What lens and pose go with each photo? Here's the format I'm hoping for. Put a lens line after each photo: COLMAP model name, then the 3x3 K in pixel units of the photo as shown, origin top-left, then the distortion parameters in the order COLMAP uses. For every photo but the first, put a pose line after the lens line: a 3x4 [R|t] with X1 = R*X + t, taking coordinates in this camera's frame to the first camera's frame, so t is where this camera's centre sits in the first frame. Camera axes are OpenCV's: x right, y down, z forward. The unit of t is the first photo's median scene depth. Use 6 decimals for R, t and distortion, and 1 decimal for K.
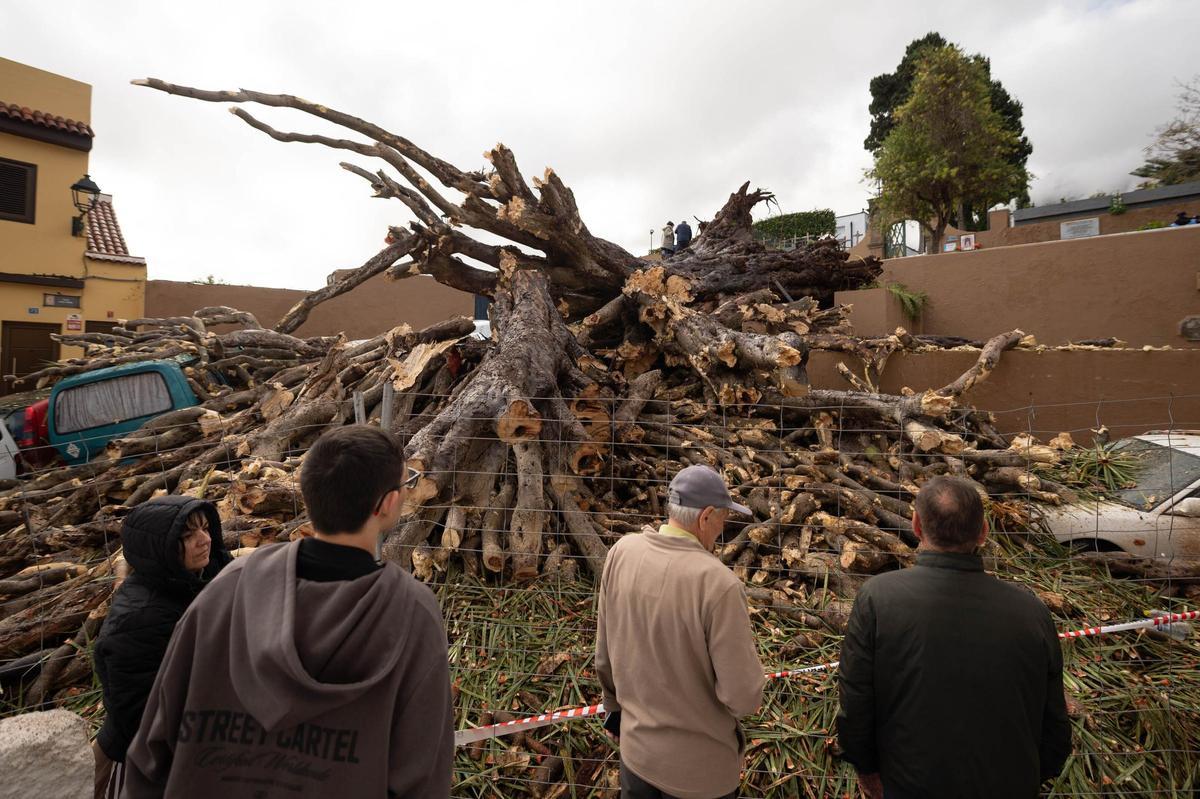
lens RADIAL K [[554.9, 0, 595.7], [0, 554.9, 352.5], [0, 0, 1]] dist [-0.004056, -0.001295]
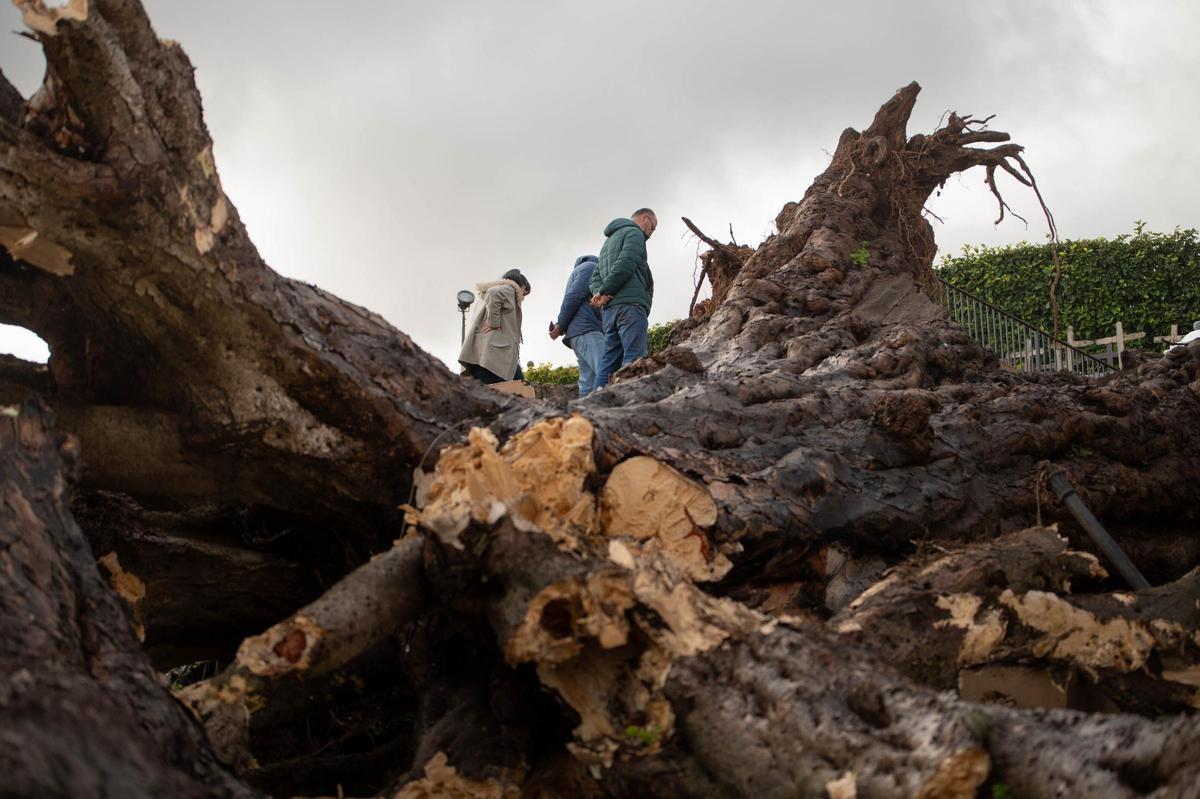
lens RADIAL K [[2428.4, 0, 559.6], [0, 2428.4, 509.8], [0, 0, 1]] dist [-0.271626, -0.100934]
pose [[0.988603, 0.018336, 0.149423, -0.044123], [0.001820, 0.991026, -0.133656, 0.011232], [-0.150533, 0.132405, 0.979698, 0.105329]]
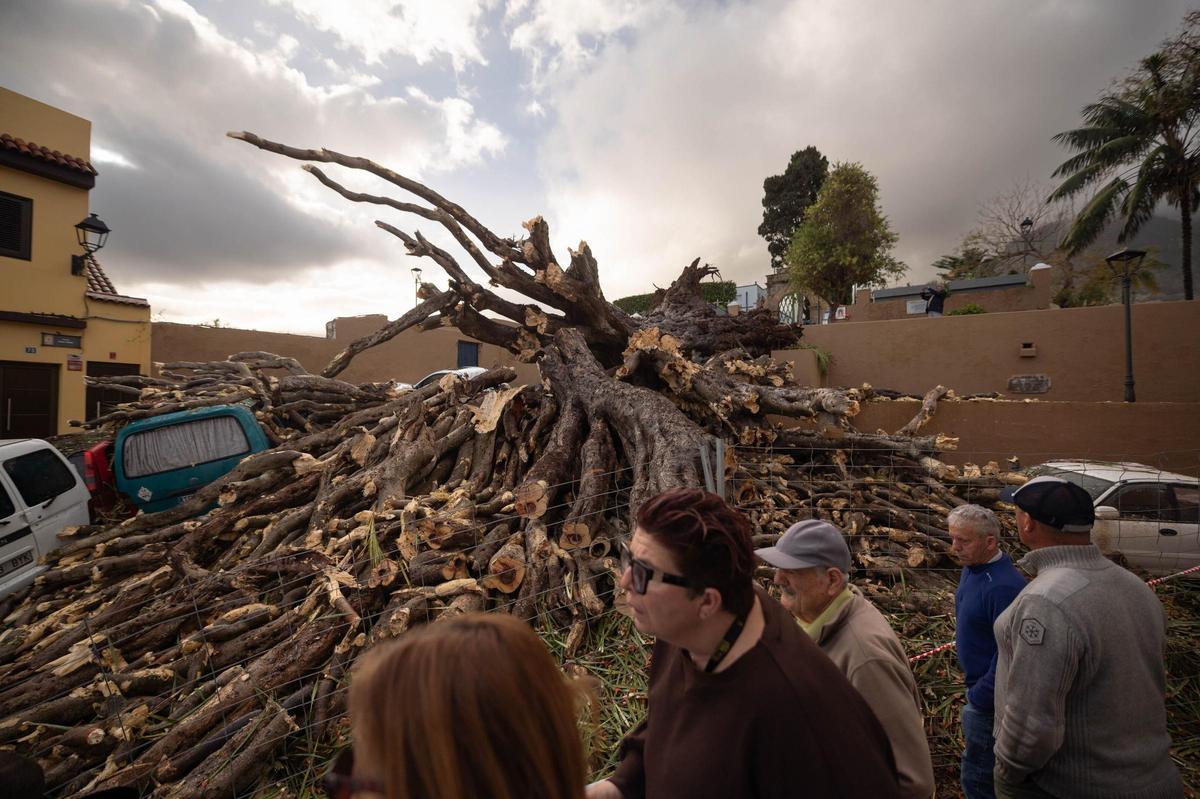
lens RADIAL K [[476.0, 0, 595.4], [0, 476.0, 402.2], [0, 0, 1]] dist [-0.005547, -0.000535]
pose [[0.983968, 0.006332, 0.178235, -0.276369], [-0.009787, 0.999781, 0.018514, -0.013863], [-0.178079, -0.019962, 0.983814, 0.004508]]
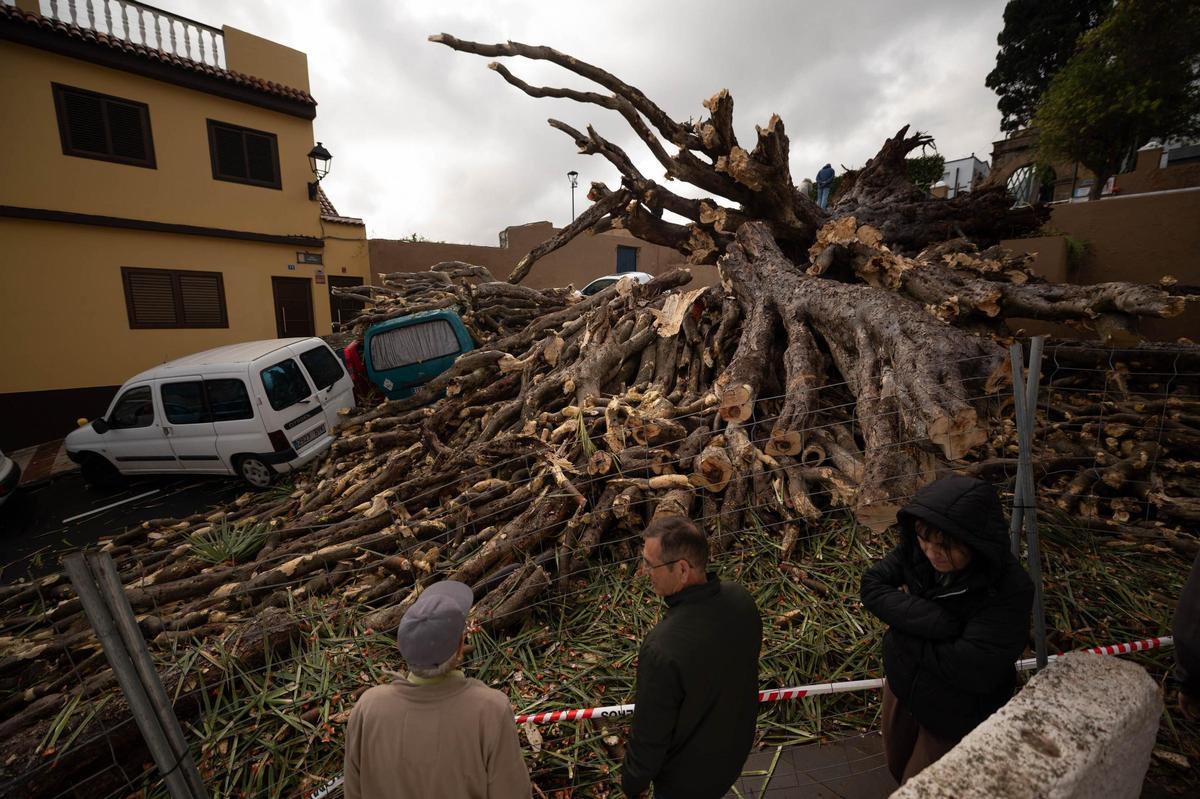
lens RADIAL K [[476.5, 0, 594.0], [0, 476.5, 402.1], [0, 0, 1]] dist [-0.005623, -0.000365]
pose [[0.992945, 0.022803, -0.116359, -0.351153], [0.001811, 0.978304, 0.207168, -0.002203], [0.118559, -0.205917, 0.971361, 0.019780]]
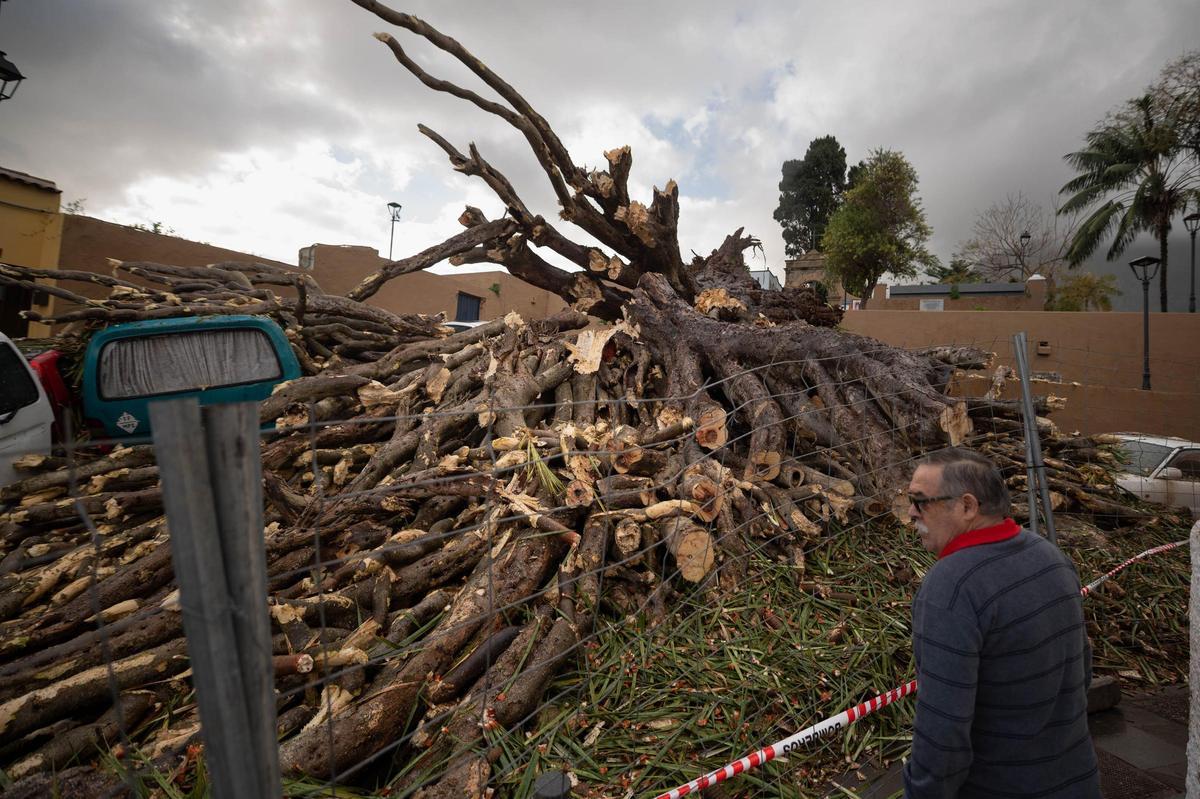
lens RADIAL K [[537.6, 0, 675.4], [0, 537.6, 379.8], [0, 0, 1]] dist [-0.005164, -0.000433]
pose [[0.921415, 0.071807, 0.381888, -0.520652], [-0.068438, 0.997404, -0.022415, 0.081544], [-0.382506, -0.005482, 0.923937, 0.055078]]
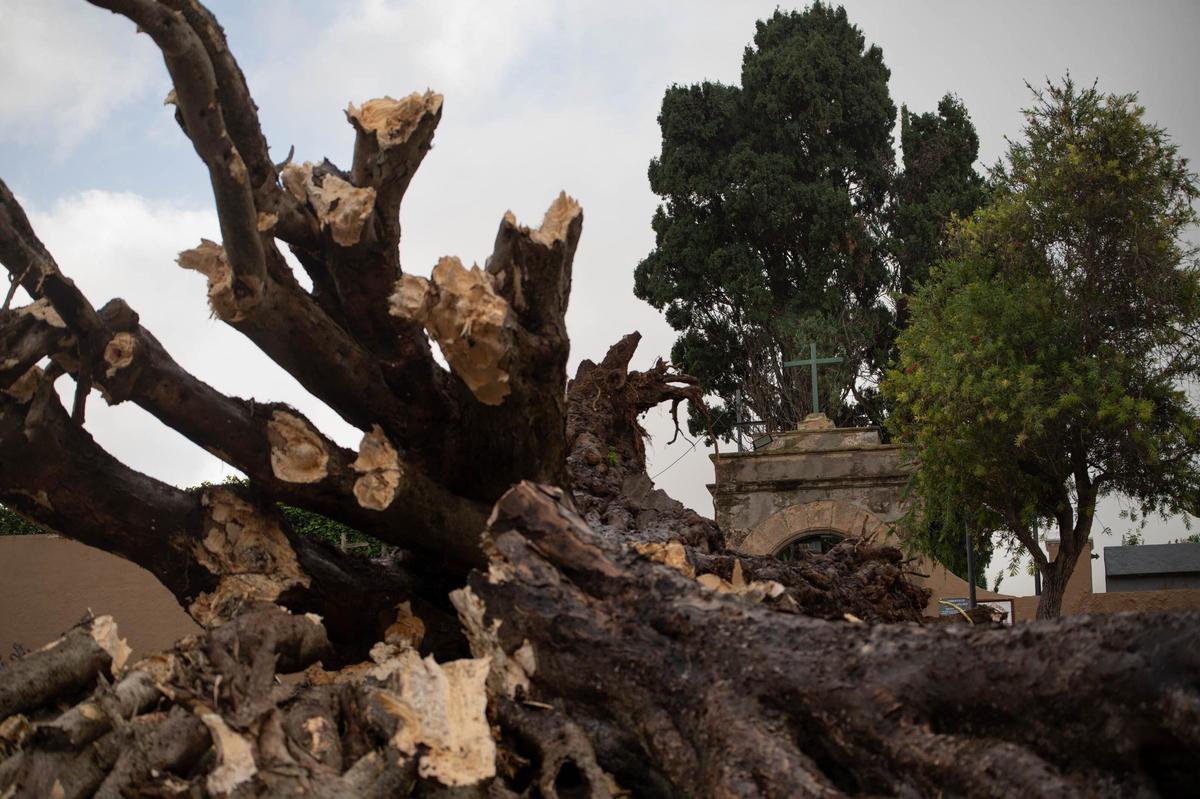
lens RADIAL K [[2428.4, 0, 559.6], [0, 2428.4, 509.8], [0, 0, 1]] dist [-0.271626, -0.100934]
pose [[0.838893, 0.138945, 0.526264, -0.963965], [-0.018615, 0.973627, -0.227386, 0.208651], [-0.543979, 0.180956, 0.819355, -0.172819]]
